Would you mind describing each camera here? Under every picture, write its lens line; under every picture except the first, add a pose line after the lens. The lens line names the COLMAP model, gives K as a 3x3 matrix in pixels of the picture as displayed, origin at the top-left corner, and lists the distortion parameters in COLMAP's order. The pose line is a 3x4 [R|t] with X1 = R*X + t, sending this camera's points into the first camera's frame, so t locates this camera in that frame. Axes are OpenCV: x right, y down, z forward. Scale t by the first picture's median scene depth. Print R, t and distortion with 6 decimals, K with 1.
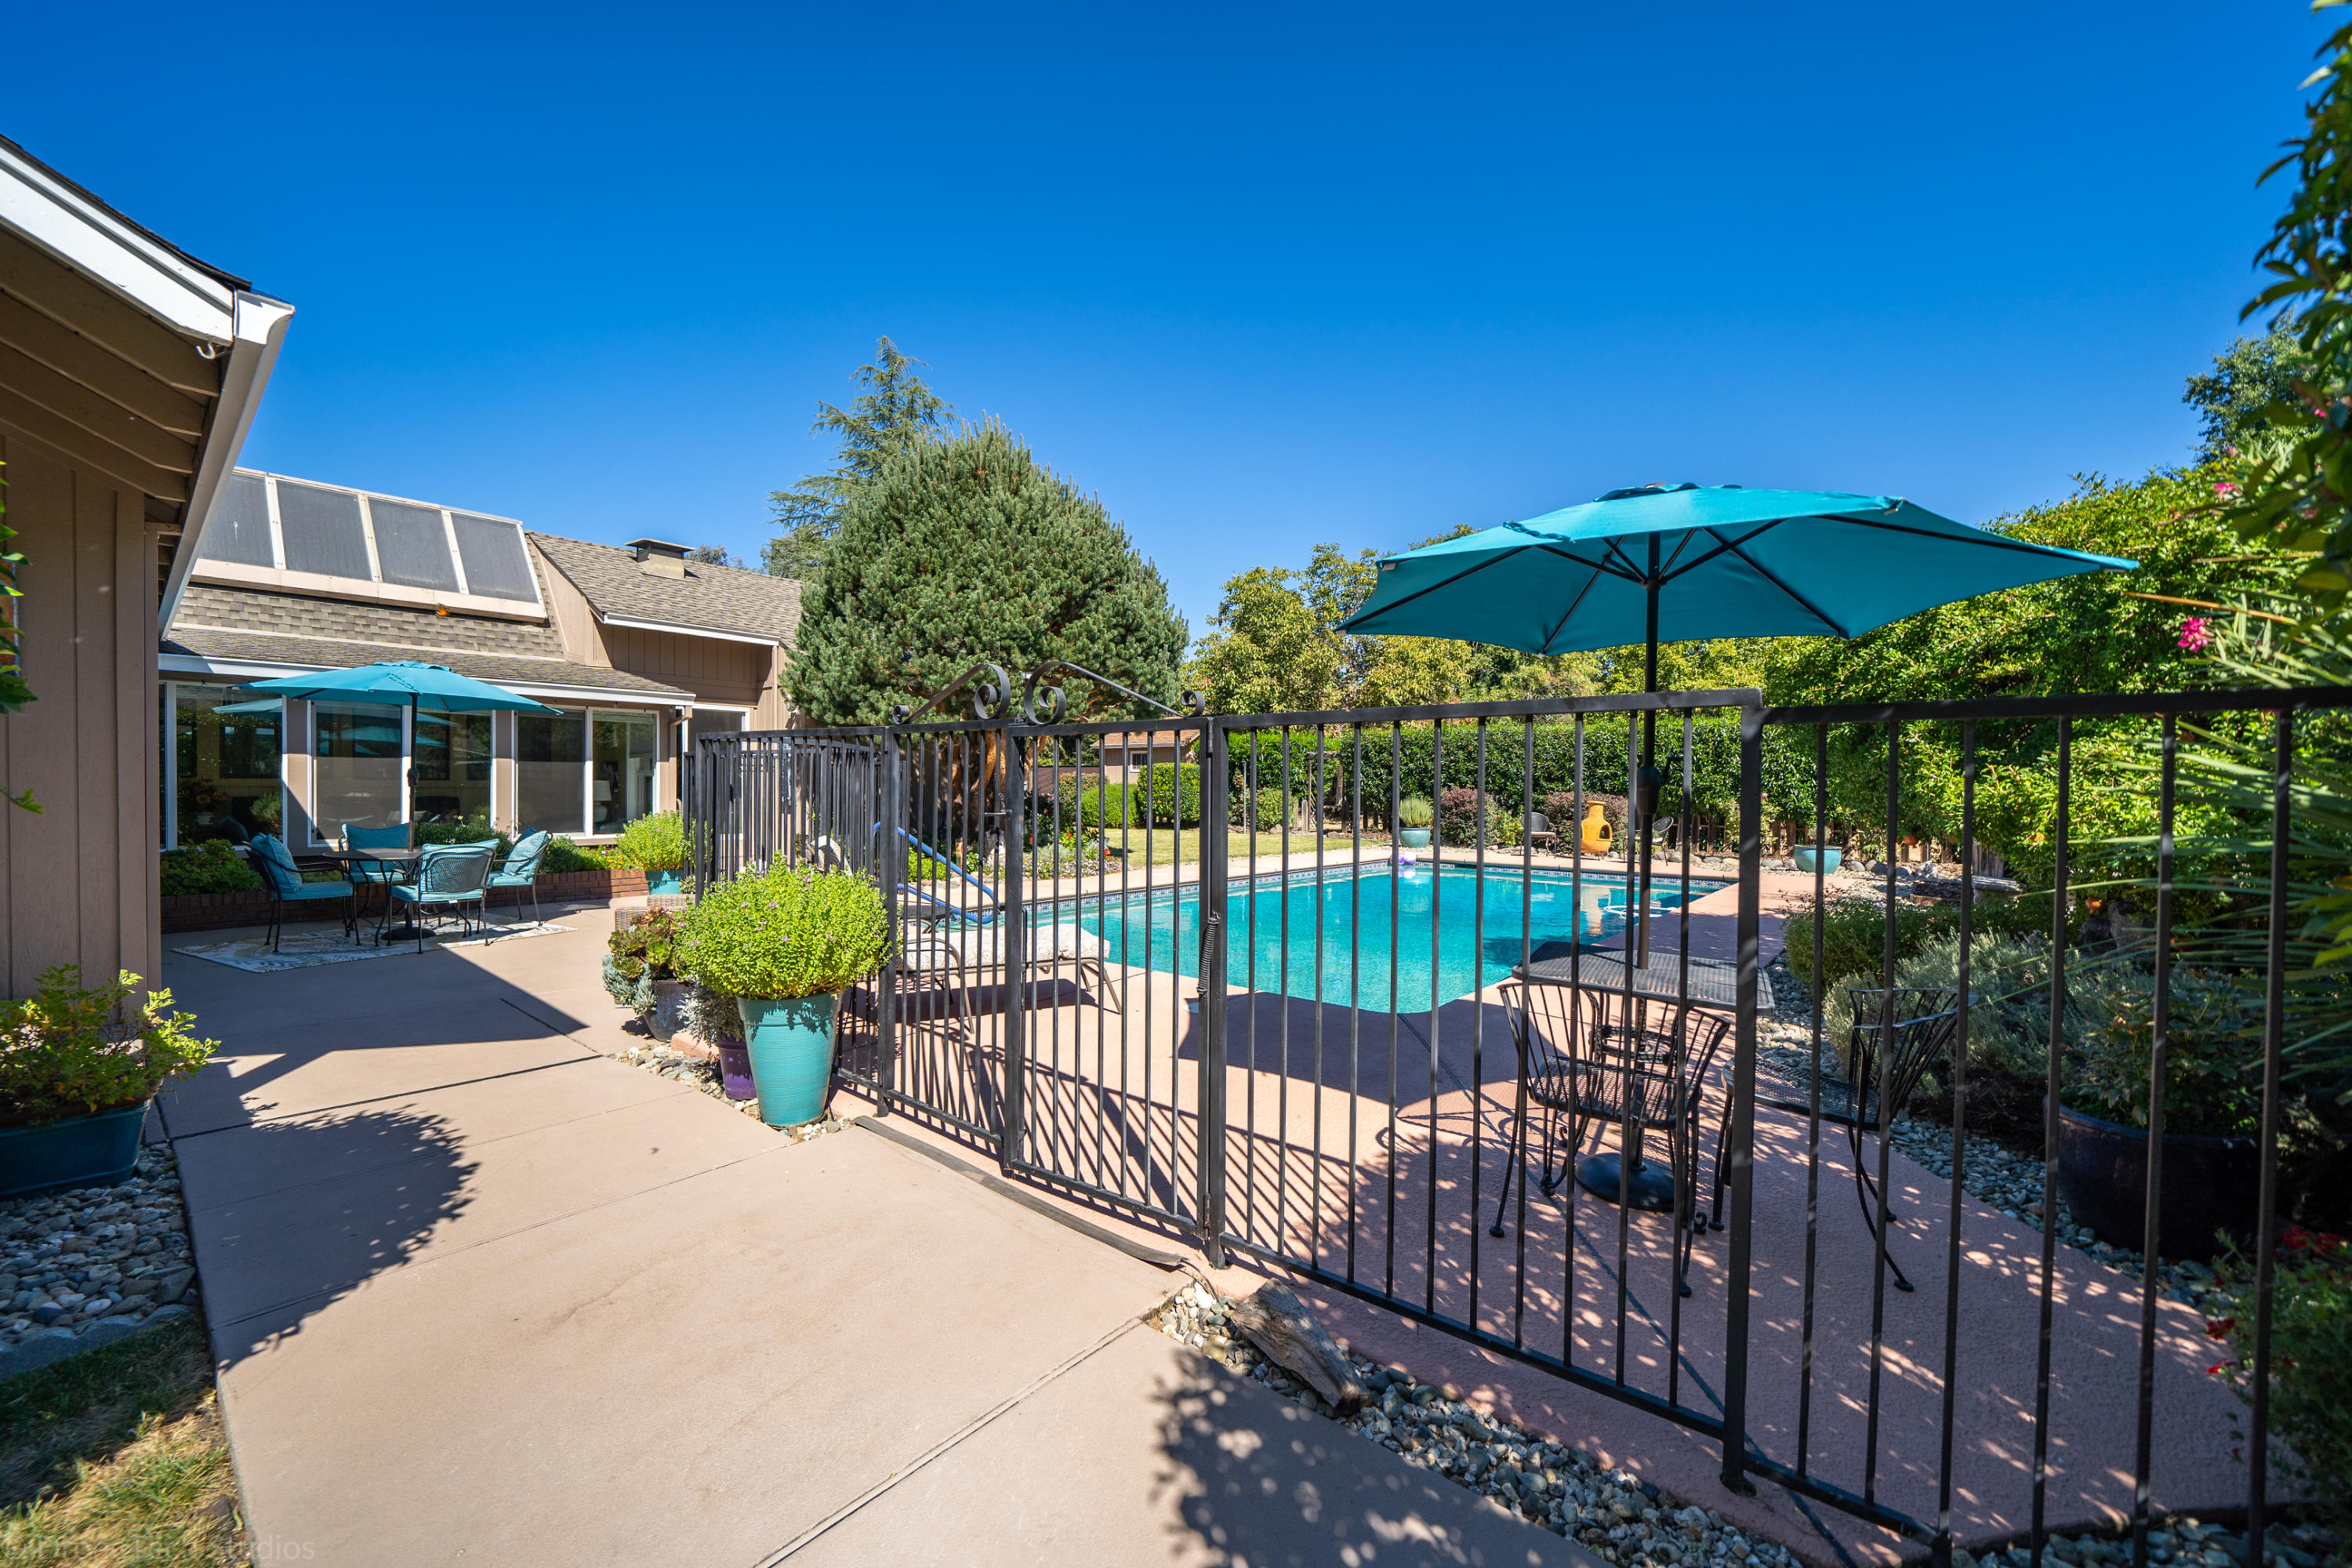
lens RADIAL K [[918.2, 0, 1166.9], [0, 918.2, 799.0], [0, 0, 1]] dist [-0.014413, 0.000894]
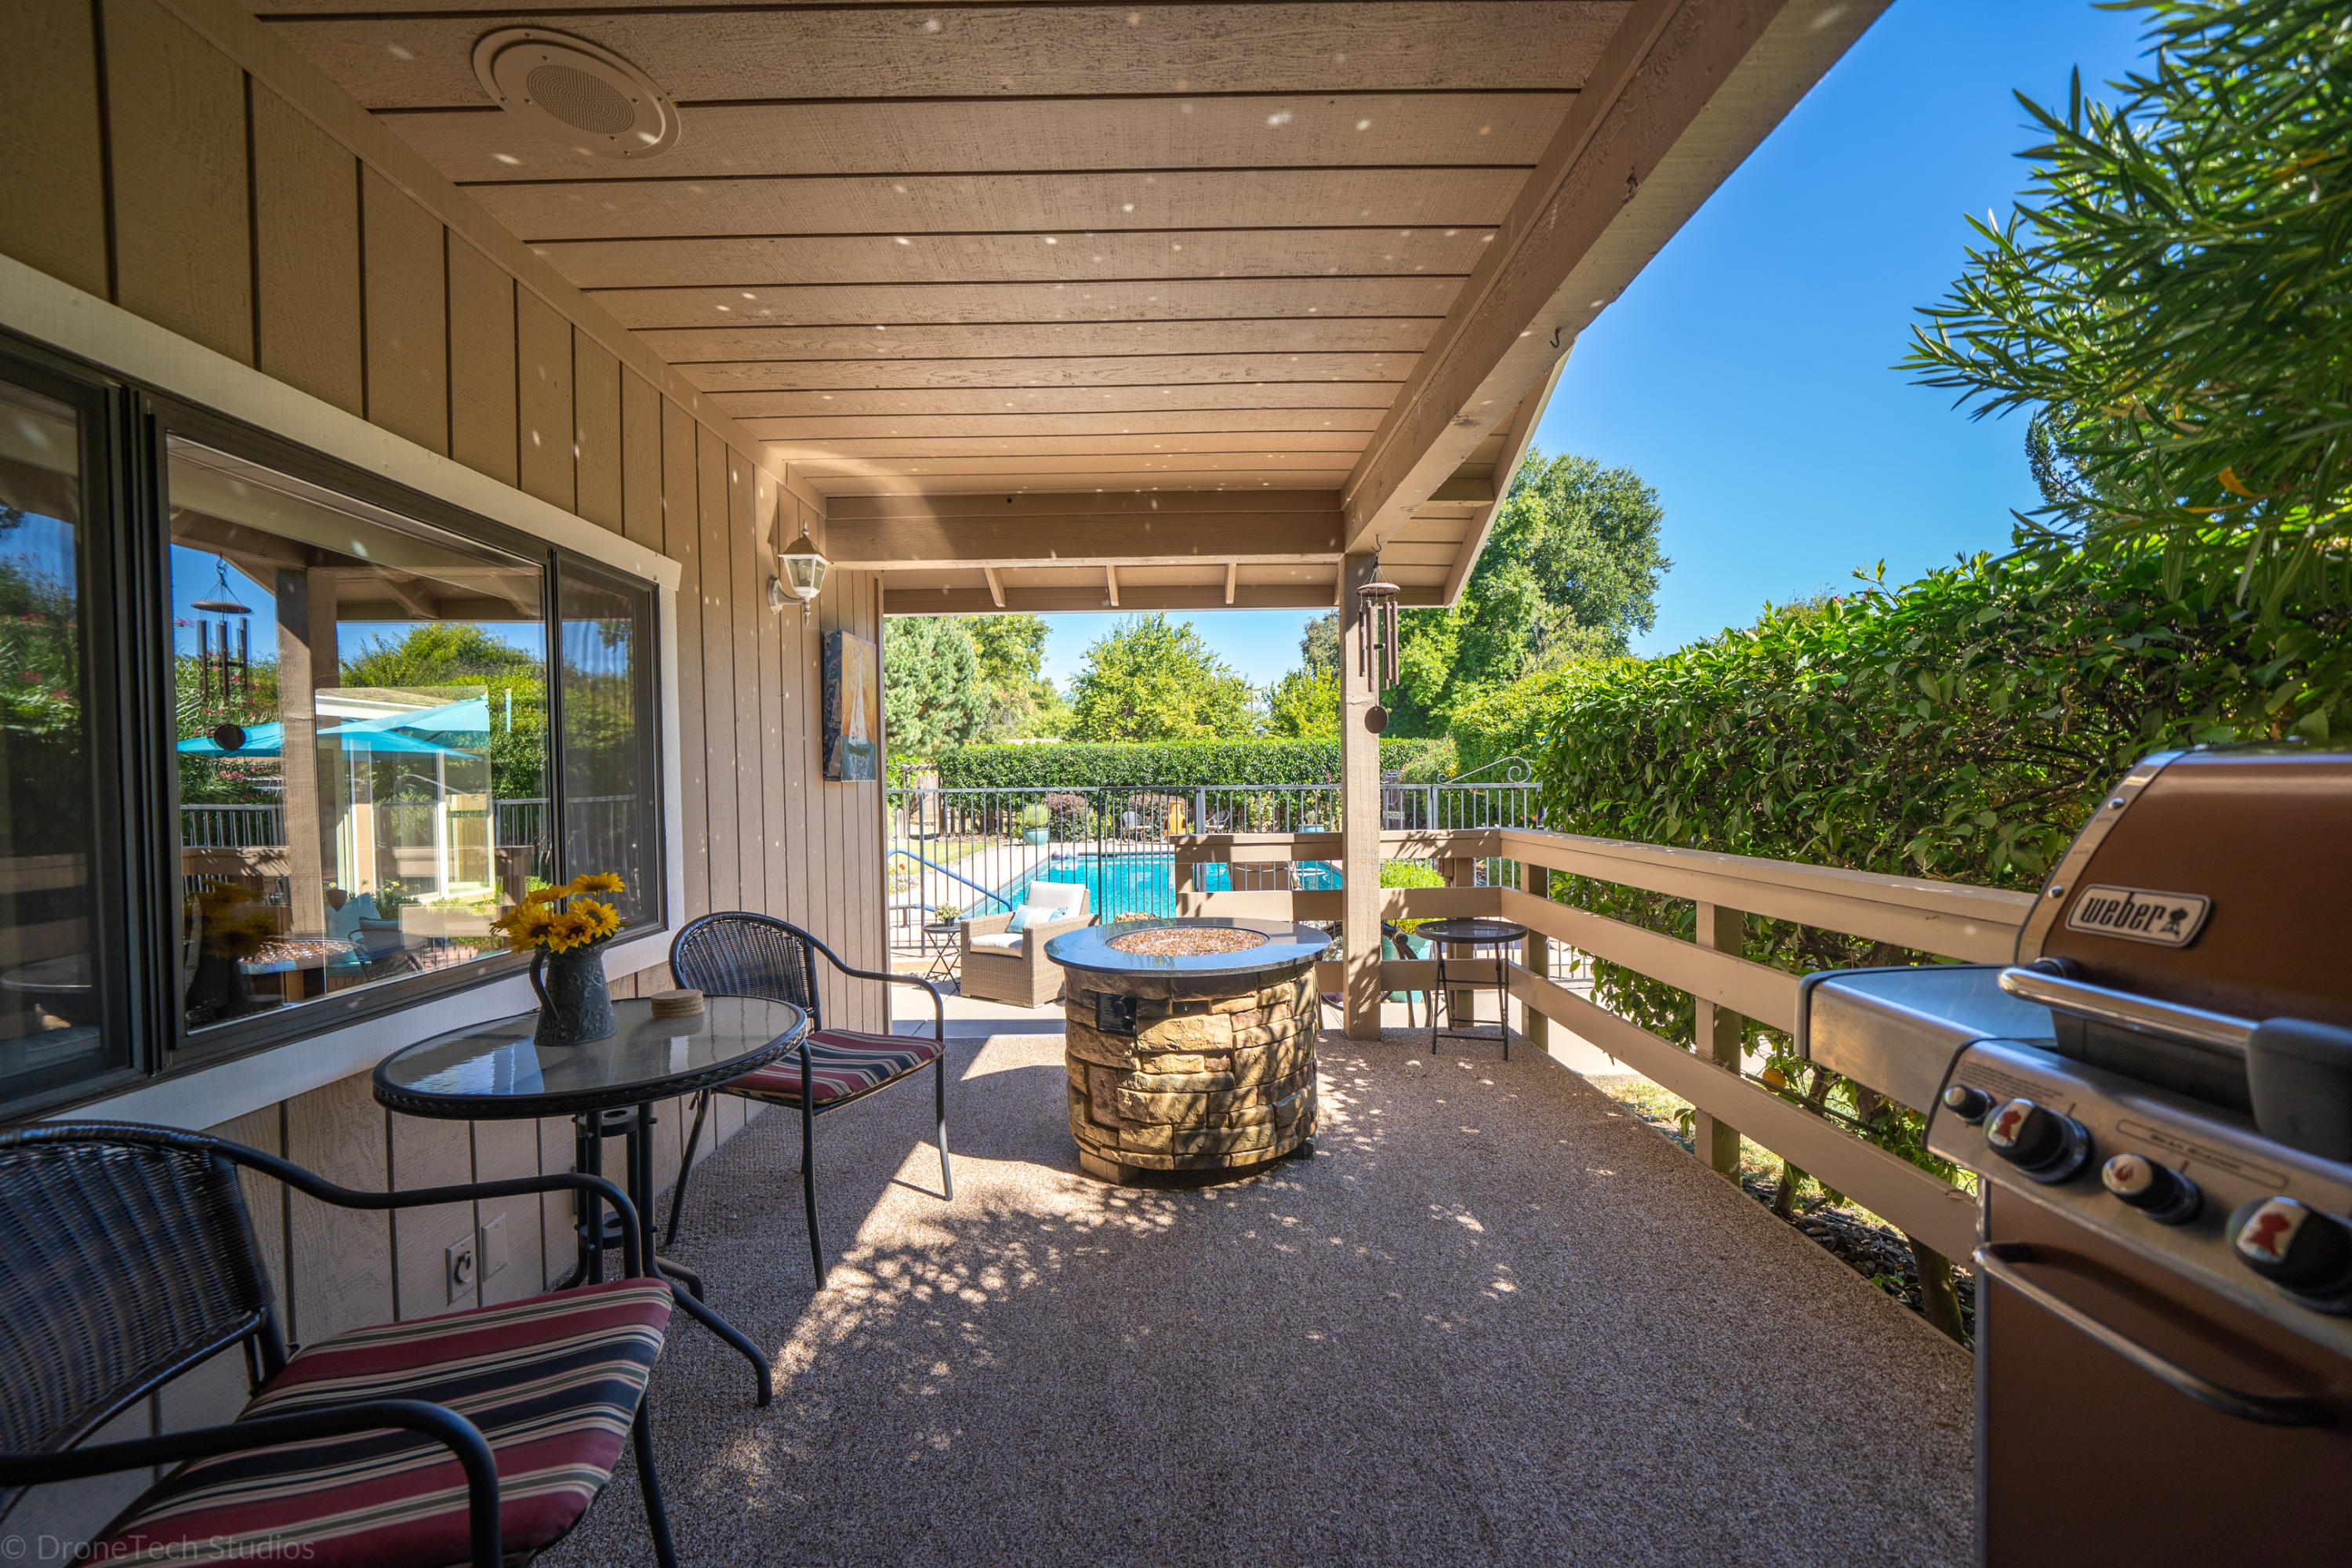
lens RADIAL K [[918.2, 0, 1163.3], [0, 918.2, 803.8], [0, 0, 1]] dist [-0.014413, 0.000894]
pose [[0.752677, -0.039770, 0.657188, -0.374953], [0.035708, 0.999171, 0.019569, -0.018005], [-0.657421, 0.008738, 0.753473, -0.014908]]
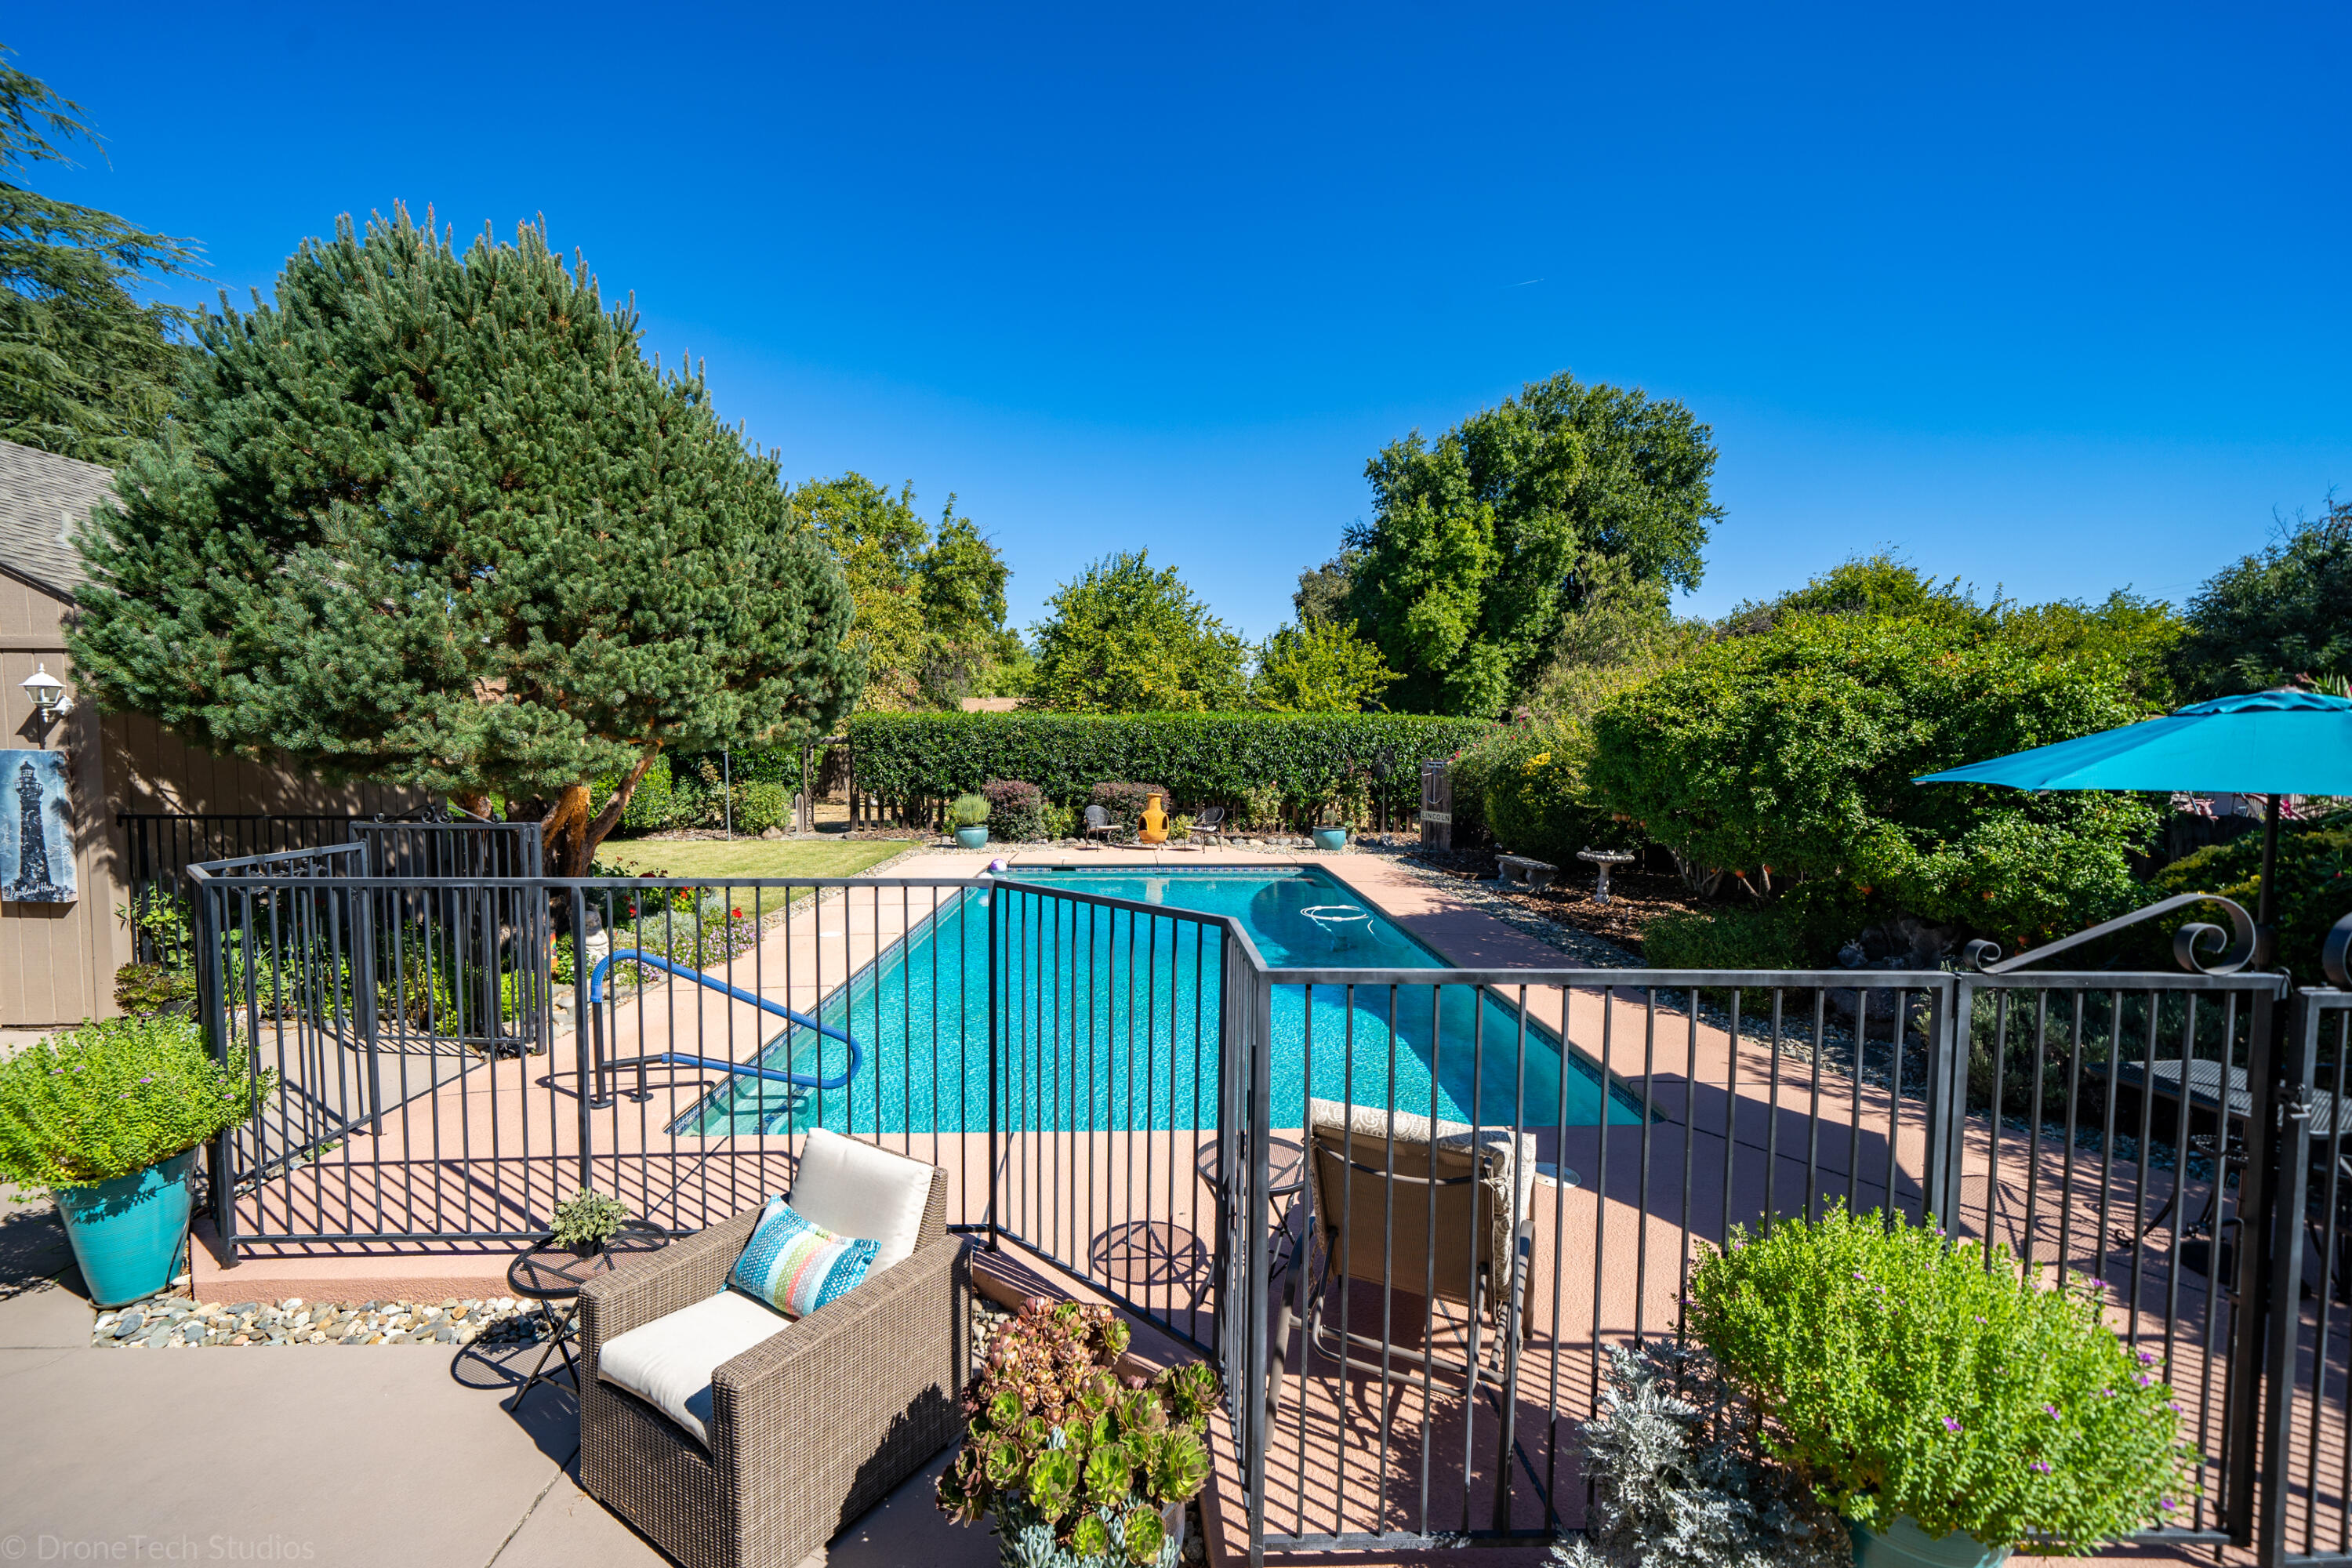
lens RADIAL K [[939.7, 0, 1155.7], [0, 939.7, 789.7], [0, 0, 1]] dist [0.008229, -0.001249]
pose [[0.740552, -0.044872, 0.670499, -0.212463], [0.015166, 0.998630, 0.050082, -0.047314], [-0.671828, -0.026919, 0.740218, 0.172315]]
